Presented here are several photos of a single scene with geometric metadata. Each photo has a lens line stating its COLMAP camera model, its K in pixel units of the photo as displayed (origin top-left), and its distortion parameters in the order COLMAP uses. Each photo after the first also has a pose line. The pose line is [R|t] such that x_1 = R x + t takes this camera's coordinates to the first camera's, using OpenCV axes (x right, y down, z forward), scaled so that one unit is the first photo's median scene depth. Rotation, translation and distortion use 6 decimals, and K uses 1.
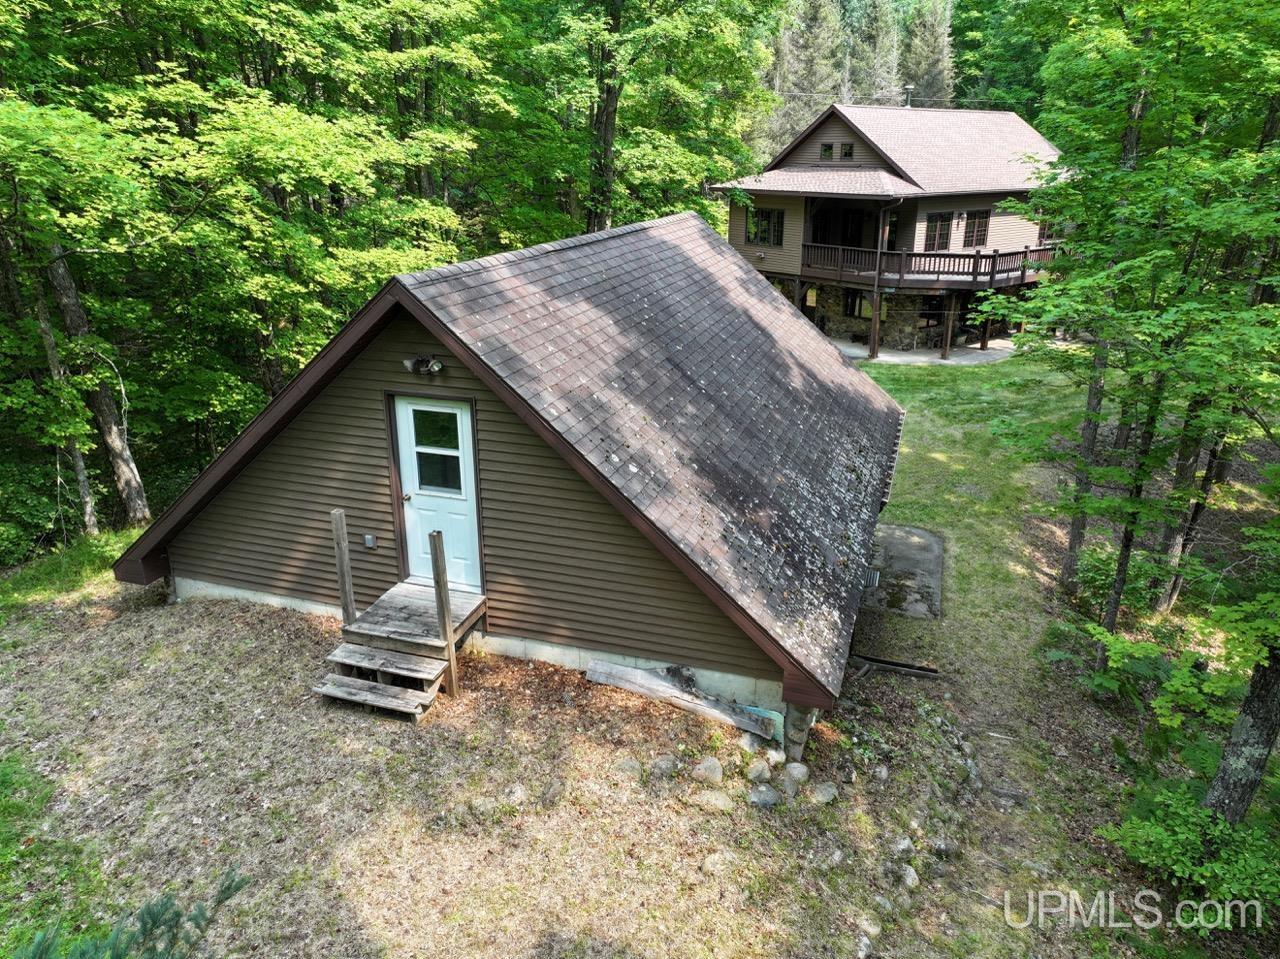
lens RADIAL K [[904.8, 0, 635.9], [0, 904.8, 475.5], [0, 0, 1]] dist [-0.006990, 0.027195]
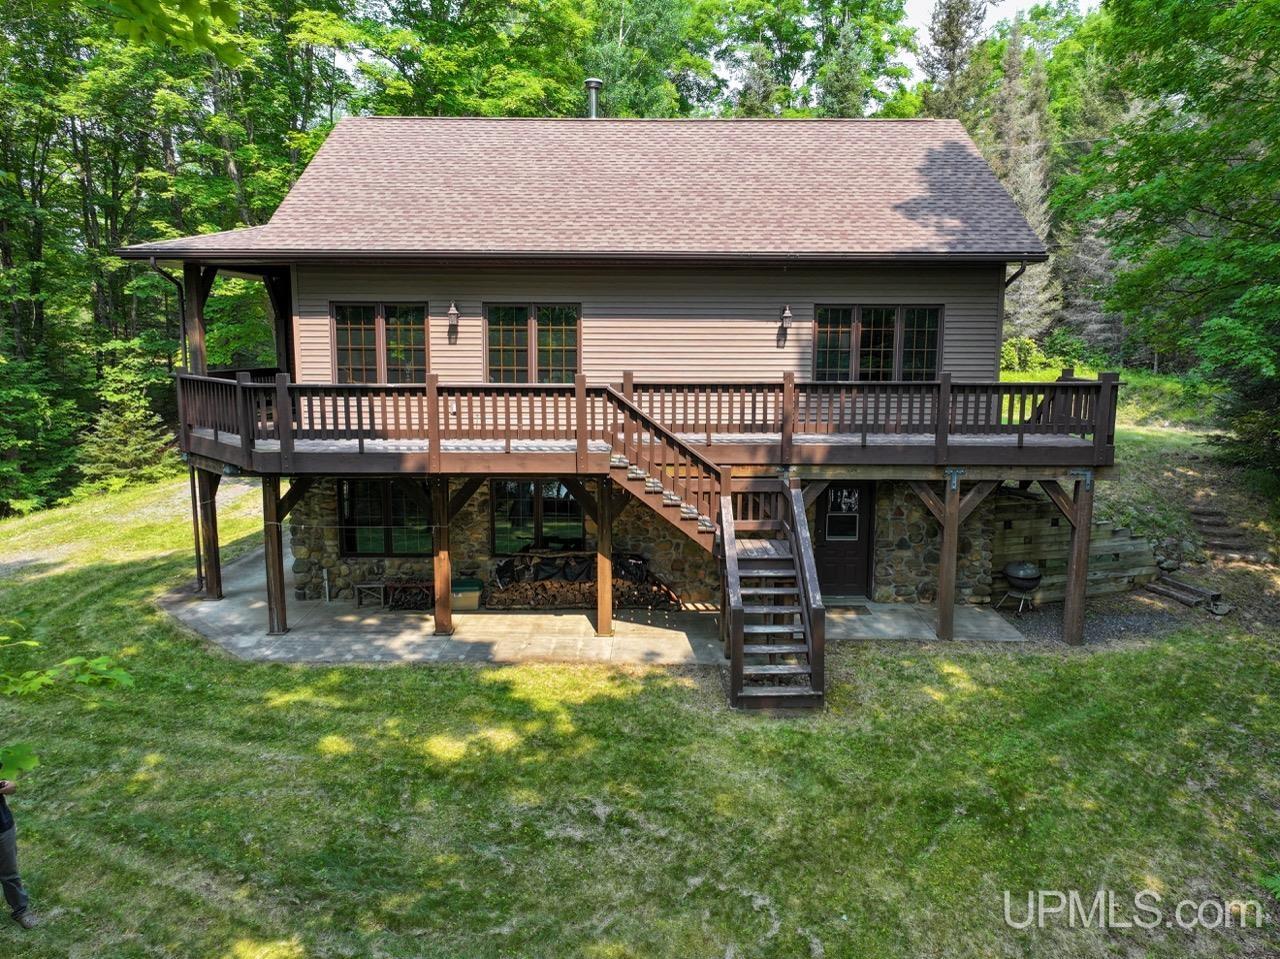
lens RADIAL K [[882.3, 0, 640.0], [0, 882.3, 479.5], [0, 0, 1]] dist [0.008771, 0.001419]
pose [[0.777941, 0.097690, -0.620697, 0.700222], [-0.220163, 0.967594, -0.123650, -0.179080], [0.588504, 0.232847, 0.774239, 0.751461]]
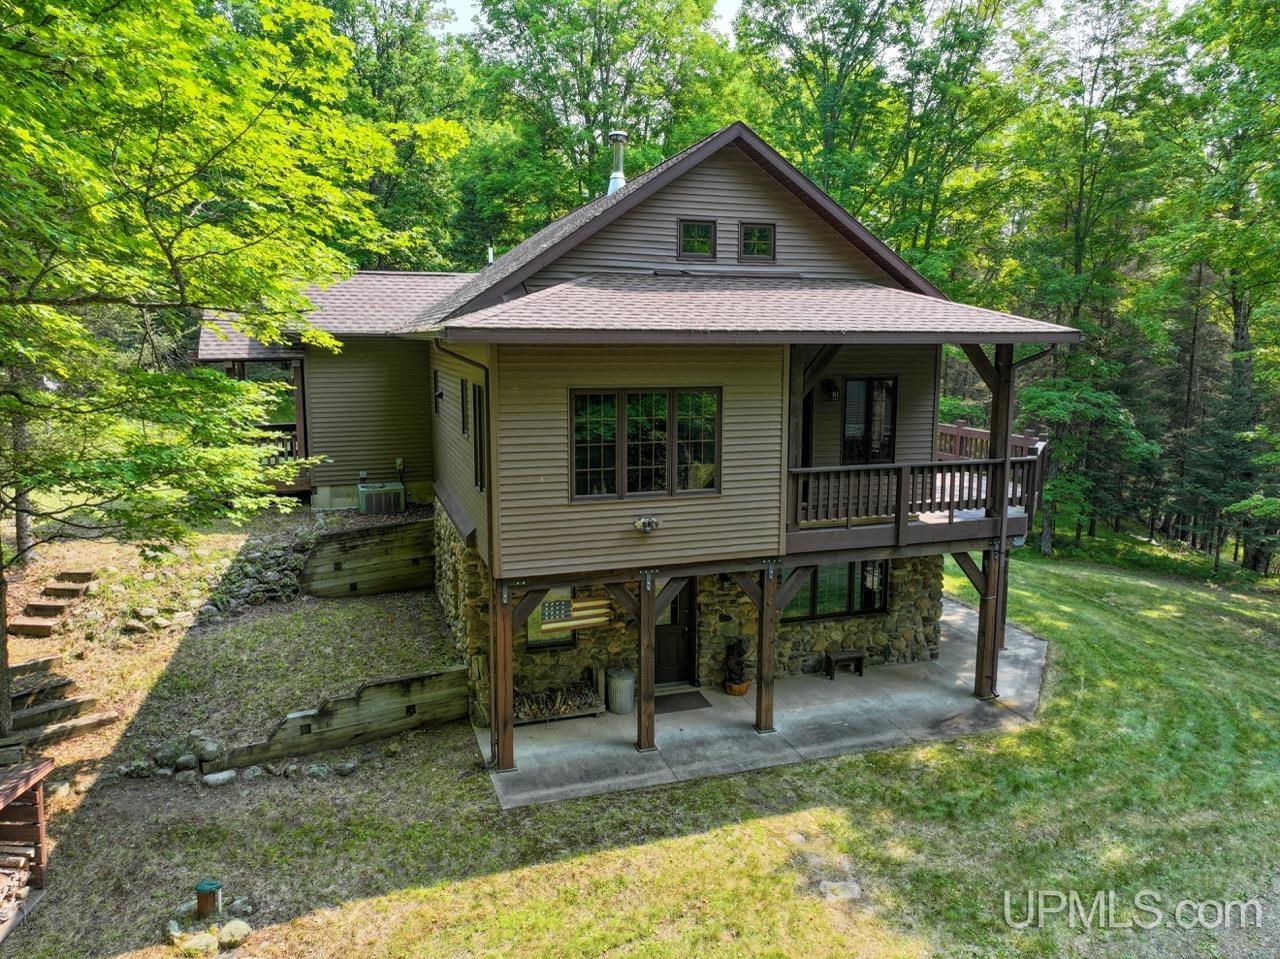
lens RADIAL K [[882.3, 0, 640.0], [0, 882.3, 479.5], [0, 0, 1]] dist [0.008771, 0.001419]
pose [[0.346318, -0.141266, 0.927420, -0.170340], [0.319649, 0.947208, 0.024917, -0.288244], [-0.881980, 0.287819, 0.373191, 0.944988]]
